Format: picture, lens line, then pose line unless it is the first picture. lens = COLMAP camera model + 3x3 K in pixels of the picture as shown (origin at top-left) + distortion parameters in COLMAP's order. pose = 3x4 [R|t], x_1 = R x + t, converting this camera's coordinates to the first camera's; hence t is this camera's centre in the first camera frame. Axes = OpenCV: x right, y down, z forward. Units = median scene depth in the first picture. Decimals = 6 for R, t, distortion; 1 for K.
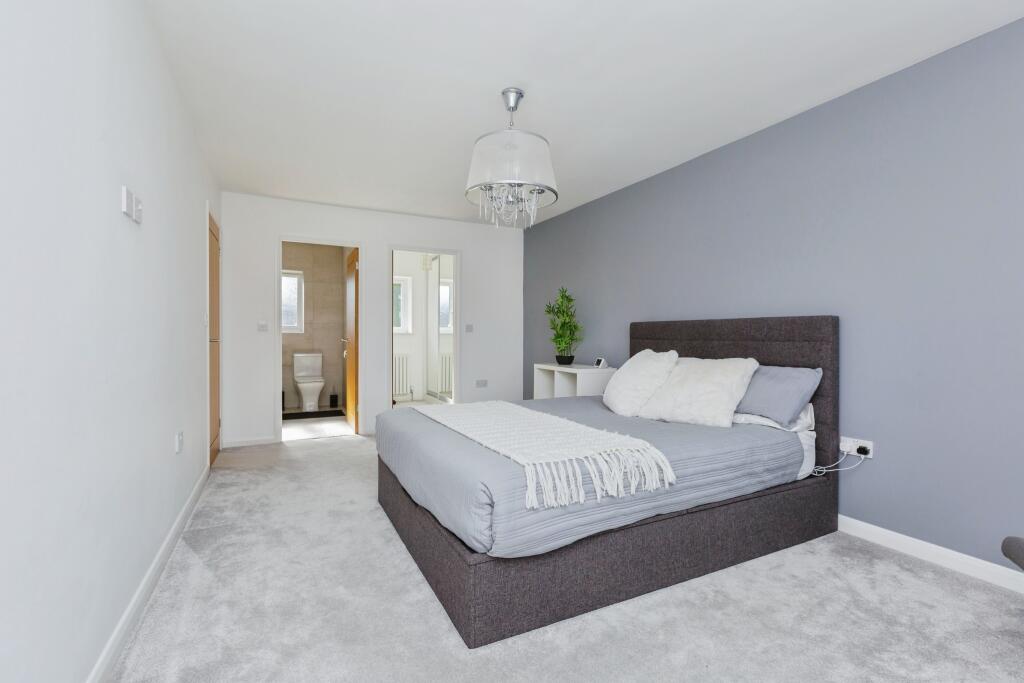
lens RADIAL K [[459.1, 0, 512.5], [0, 459.1, 340.0], [0, 0, 1]] dist [0.002324, -0.000058]
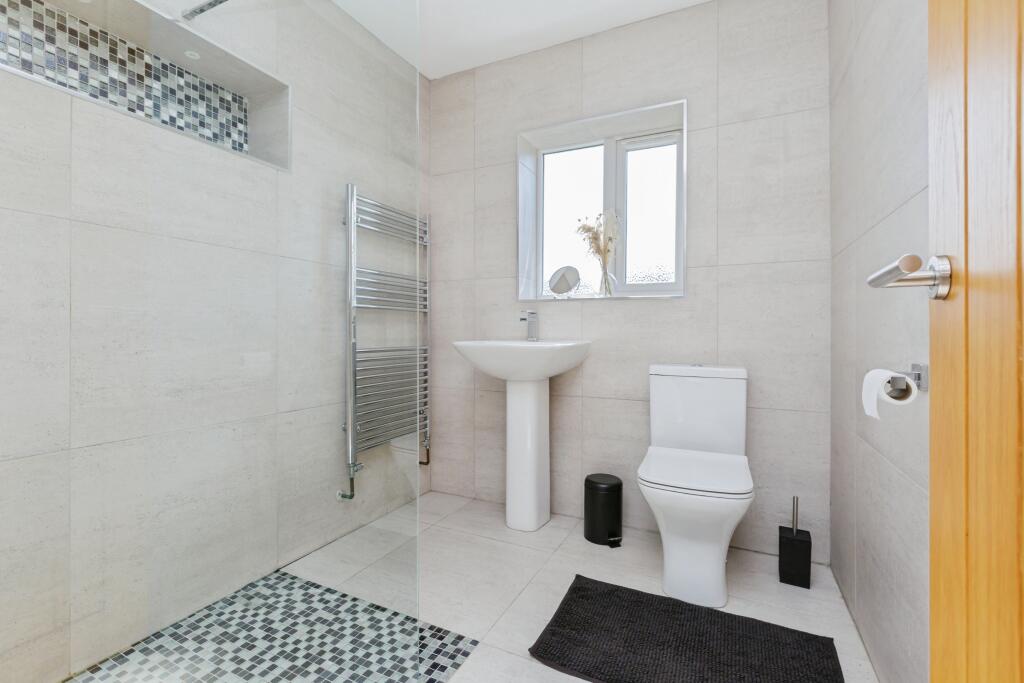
lens RADIAL K [[459.1, 0, 511.4], [0, 459.1, 338.4], [0, 0, 1]] dist [0.002324, -0.000058]
pose [[0.605578, -0.003109, -0.795780, -0.283073], [0.002583, 0.999995, -0.001941, 0.012601], [0.795782, -0.000881, 0.605583, 0.727224]]
